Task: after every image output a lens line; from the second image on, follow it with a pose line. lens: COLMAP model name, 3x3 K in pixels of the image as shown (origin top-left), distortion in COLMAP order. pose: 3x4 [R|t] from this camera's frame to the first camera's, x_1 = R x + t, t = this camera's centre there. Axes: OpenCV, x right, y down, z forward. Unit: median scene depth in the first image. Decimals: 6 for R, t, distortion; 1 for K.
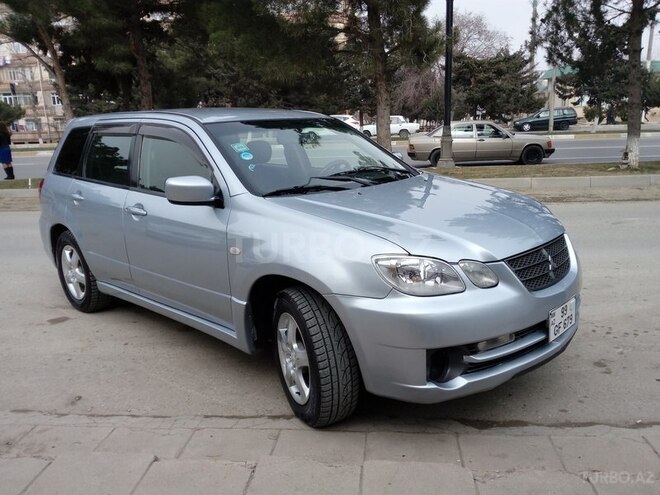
lens RADIAL K [[562.0, 0, 330.0], [0, 562.0, 247.5], [0, 0, 1]] dist [-0.001138, -0.001657]
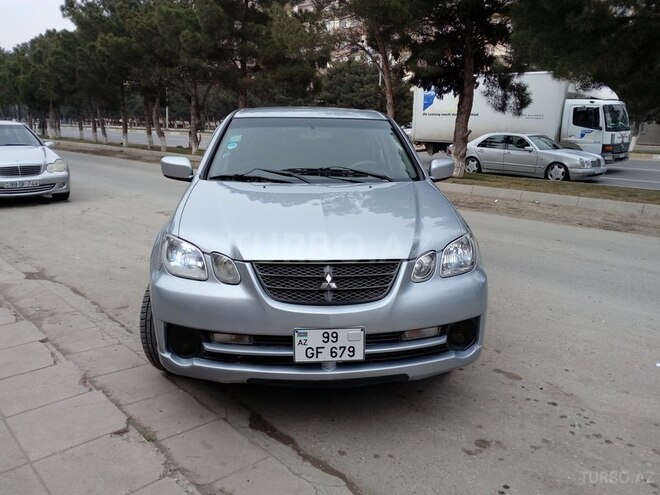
lens RADIAL K [[546.4, 0, 335.1], [0, 546.4, 247.7], [0, 0, 1]] dist [0.088431, -0.171458]
pose [[0.733610, 0.194019, -0.651285, 0.961399], [-0.192287, 0.978476, 0.074898, -0.095350], [0.651799, 0.070288, 0.755128, 0.326875]]
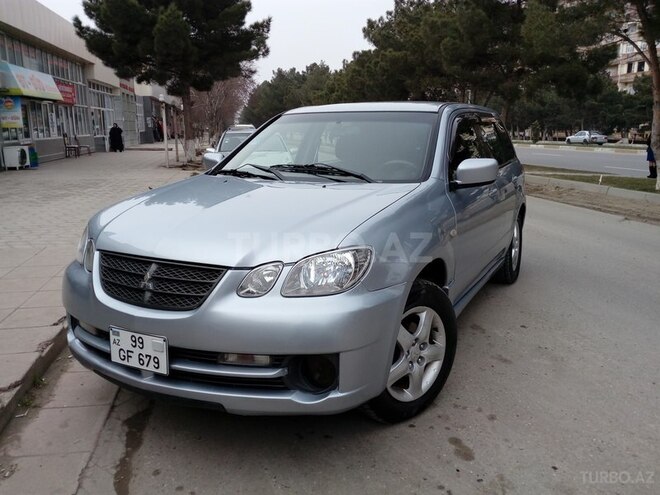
lens RADIAL K [[546.4, 0, 335.1], [0, 546.4, 247.7], [0, 0, 1]] dist [0.088431, -0.171458]
pose [[0.272513, 0.234298, -0.933189, 1.202482], [-0.230662, 0.957522, 0.173049, -0.222167], [0.934094, 0.168093, 0.314981, 0.984329]]
